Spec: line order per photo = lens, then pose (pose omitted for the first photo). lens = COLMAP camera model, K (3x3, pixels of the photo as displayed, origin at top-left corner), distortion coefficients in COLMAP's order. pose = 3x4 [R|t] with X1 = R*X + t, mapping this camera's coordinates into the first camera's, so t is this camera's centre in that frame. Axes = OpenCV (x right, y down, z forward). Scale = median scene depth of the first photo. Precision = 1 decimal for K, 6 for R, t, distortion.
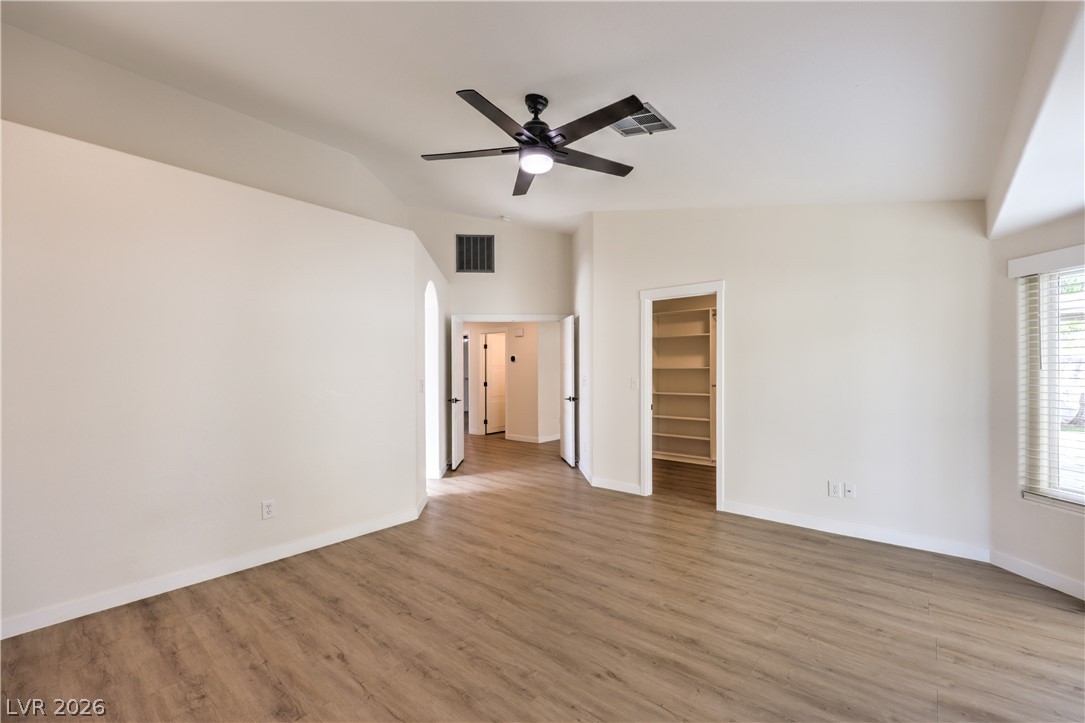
lens RADIAL K [[447.0, 0, 545.8], [0, 447.0, 364.8], [0, 0, 1]] dist [0.003269, 0.000012]
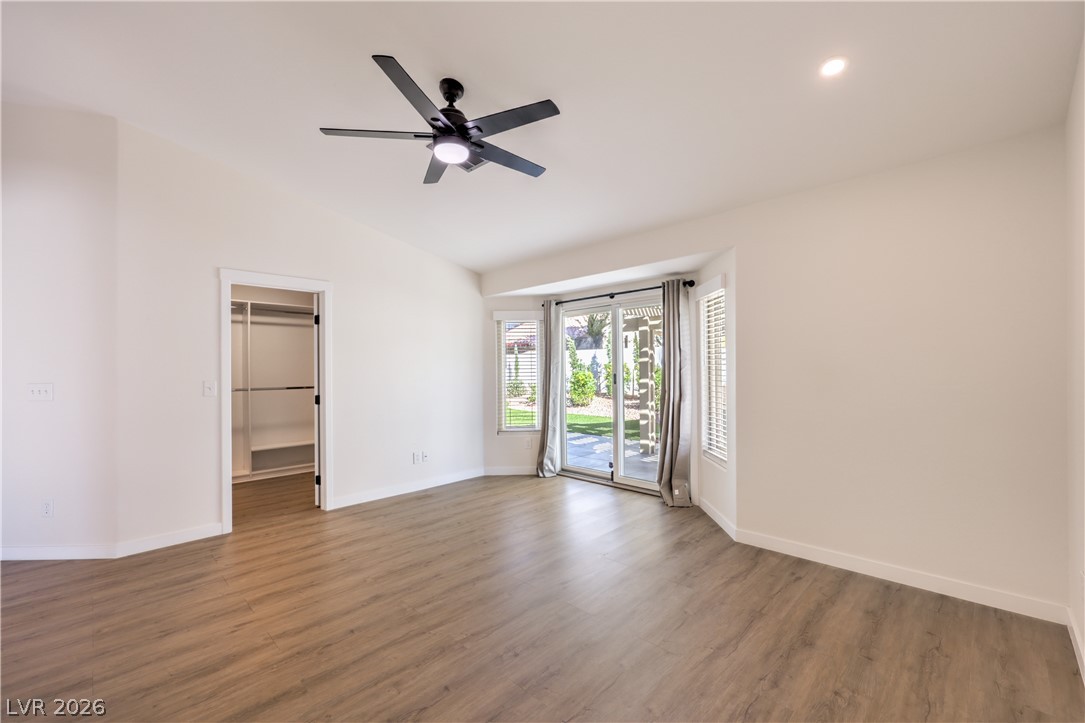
lens RADIAL K [[447.0, 0, 544.2], [0, 447.0, 365.9], [0, 0, 1]] dist [0.003269, 0.000012]
pose [[0.087133, 0.009679, 0.996150, -0.772937], [0.001459, 0.999950, -0.009844, 0.015921], [-0.996196, 0.002311, 0.087114, 0.577016]]
